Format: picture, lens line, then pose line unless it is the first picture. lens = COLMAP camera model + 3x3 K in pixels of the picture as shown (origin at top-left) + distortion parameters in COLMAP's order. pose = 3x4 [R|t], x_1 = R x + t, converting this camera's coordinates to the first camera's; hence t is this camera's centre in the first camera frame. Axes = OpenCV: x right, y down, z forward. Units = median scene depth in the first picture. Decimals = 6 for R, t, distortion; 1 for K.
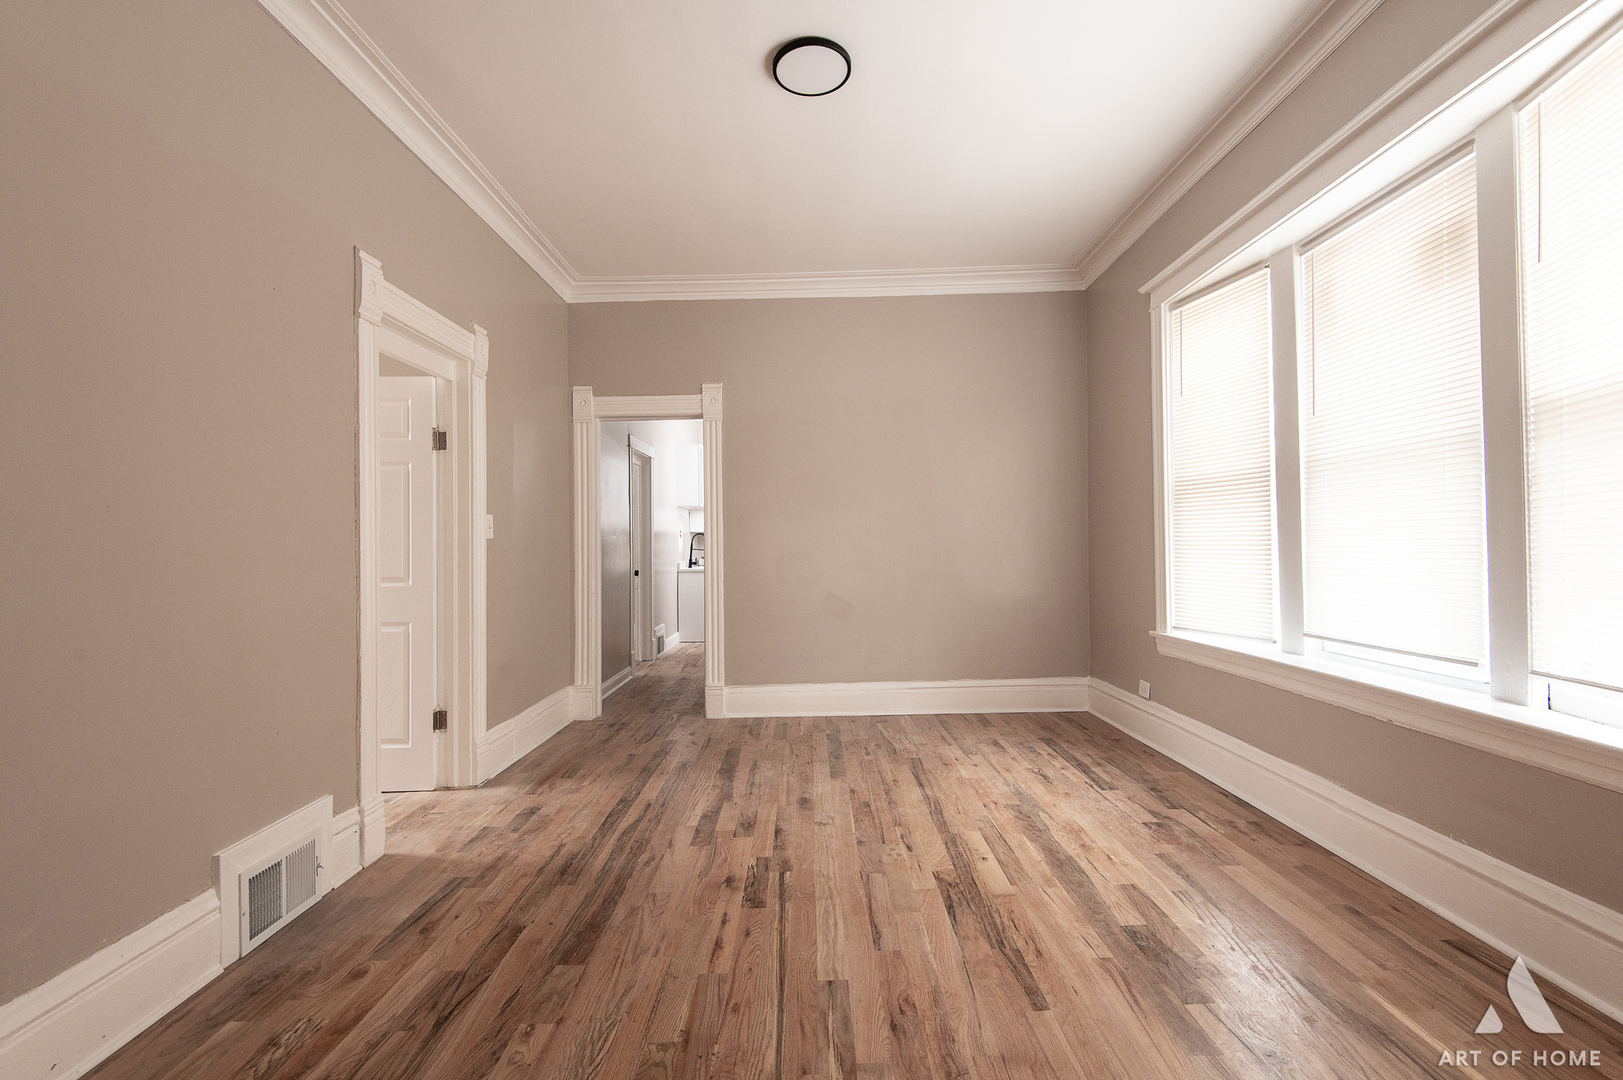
lens RADIAL K [[732.2, 0, 809.2], [0, 732.2, 545.1], [0, 0, 1]] dist [0.014406, -0.008365]
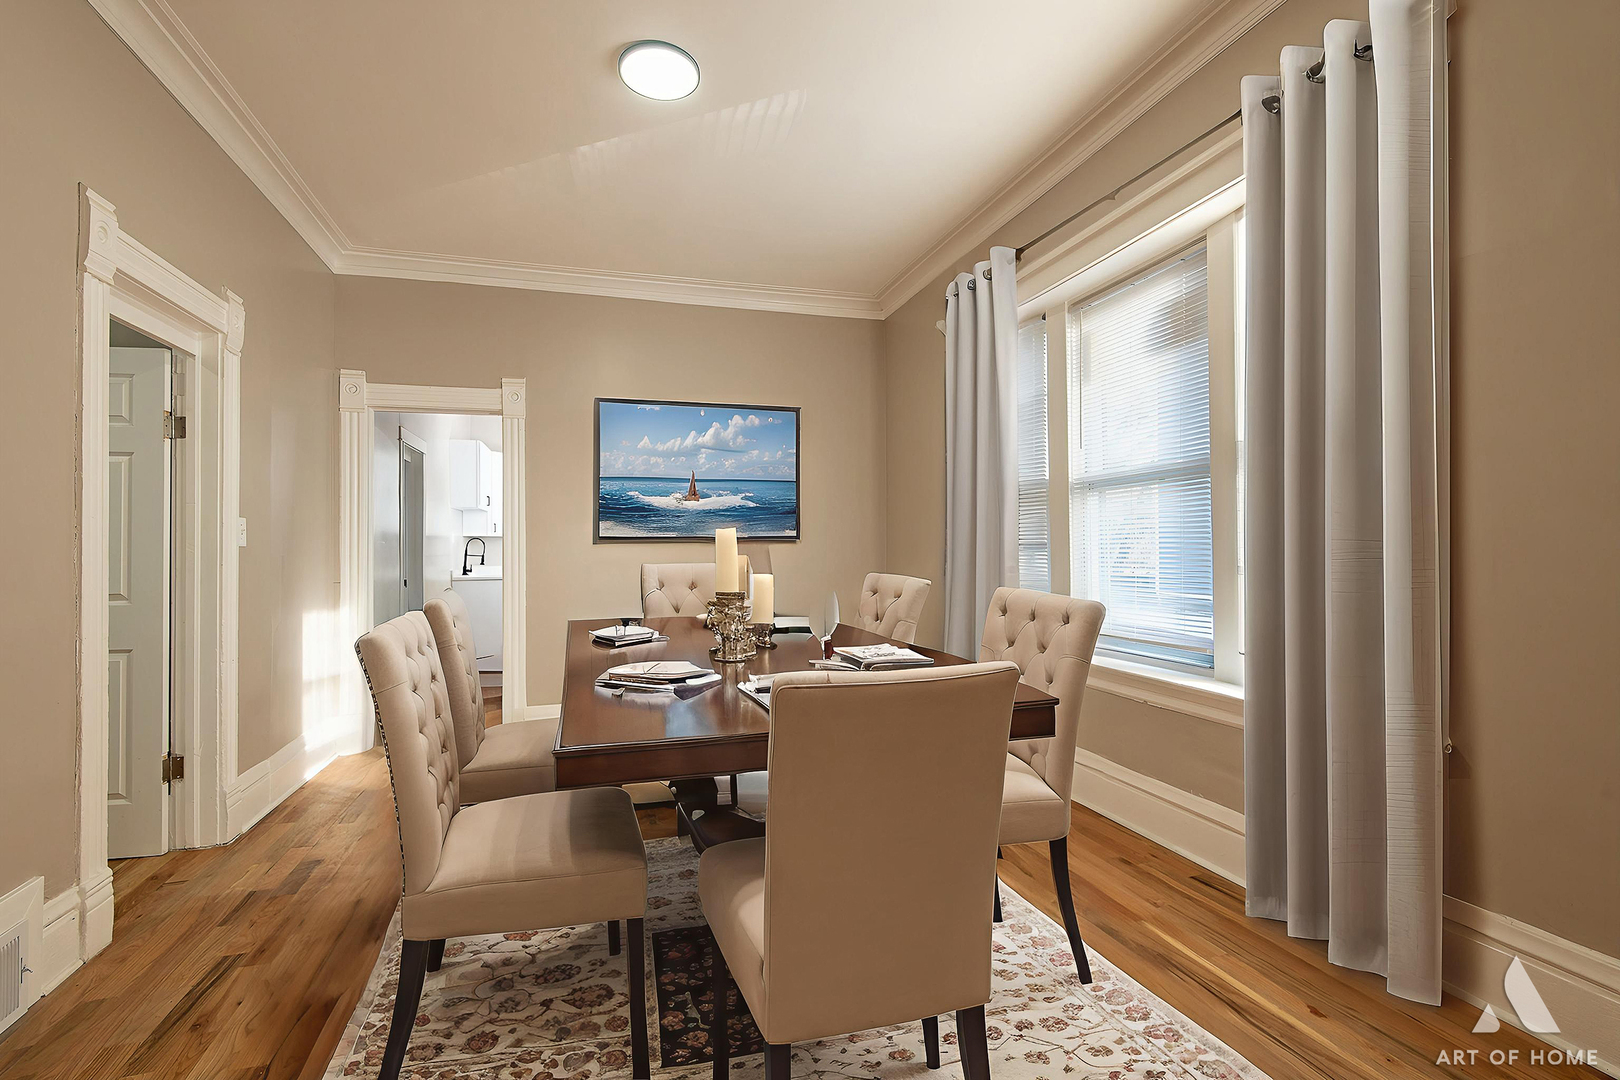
lens RADIAL K [[733.7, 0, 806.1], [0, 733.7, 542.8], [0, 0, 1]] dist [0.001786, -0.001889]
pose [[0.953363, 0.006273, 0.301762, -0.100639], [-0.004162, 0.999962, -0.007639, -0.011804], [-0.301799, 0.006027, 0.953353, 0.006976]]
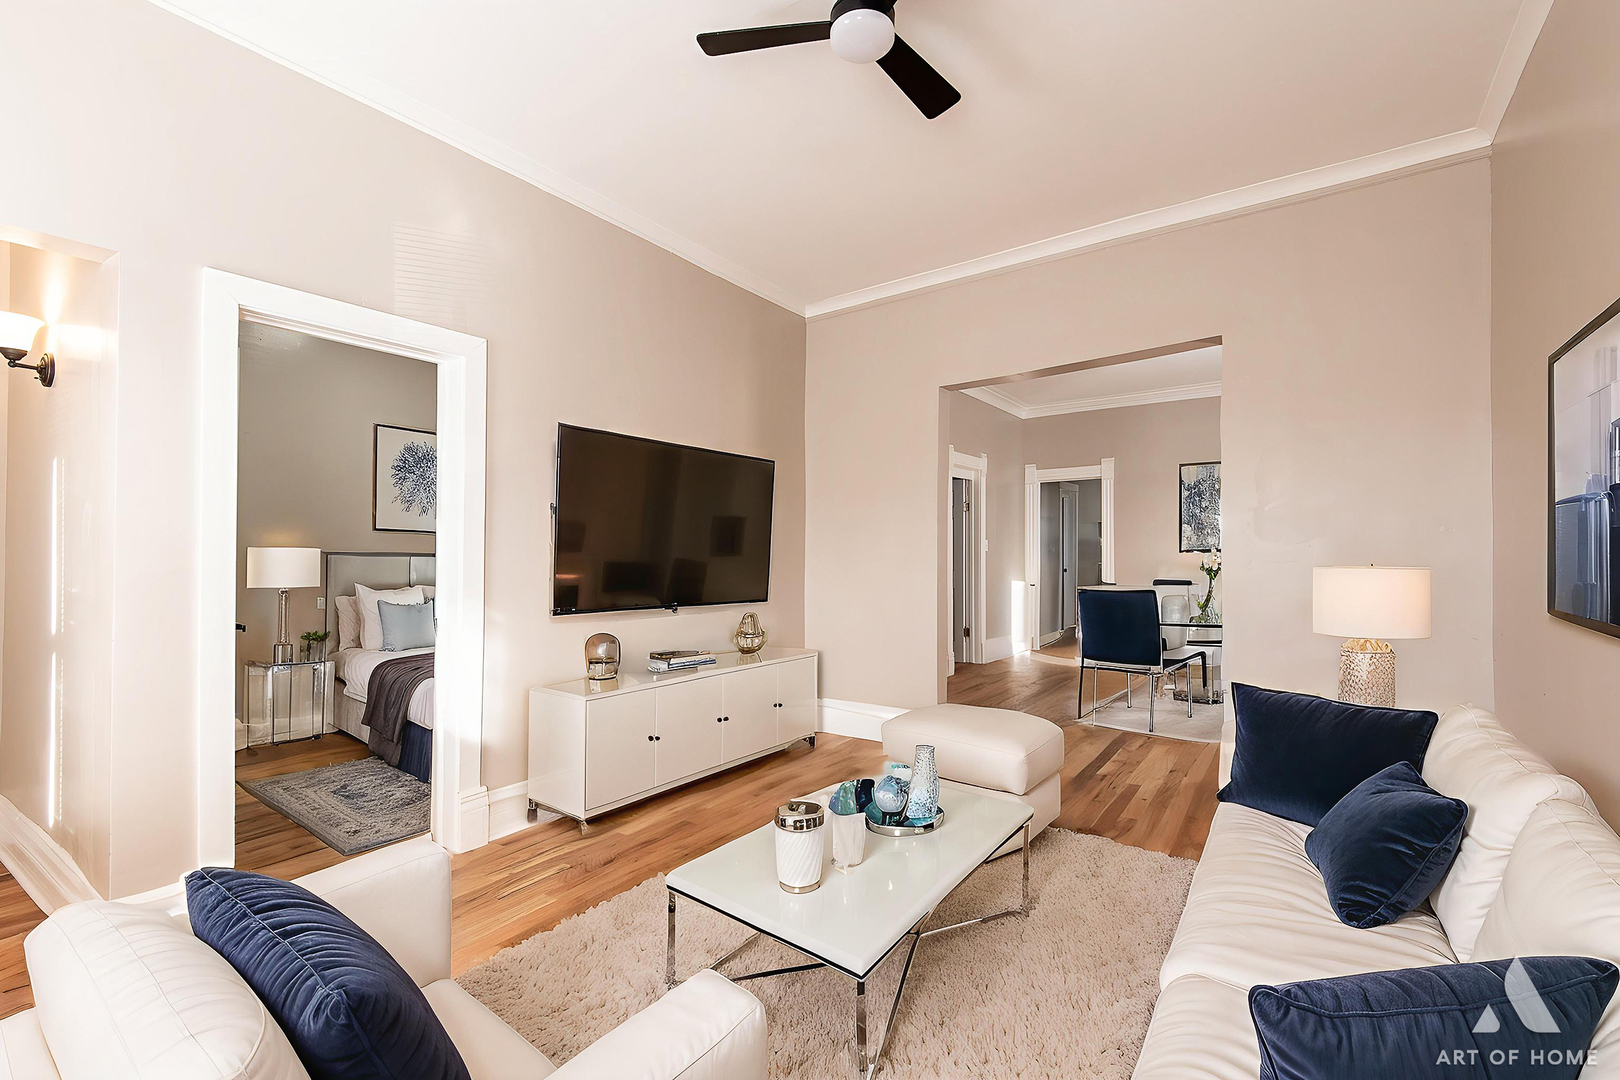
lens RADIAL K [[733.7, 0, 805.9], [0, 733.7, 541.4], [0, 0, 1]] dist [0.001786, -0.001889]
pose [[0.828933, -0.001180, -0.559347, 0.433035], [-0.002648, 0.999978, -0.006033, -0.027587], [0.559342, 0.006482, 0.828912, -1.435047]]
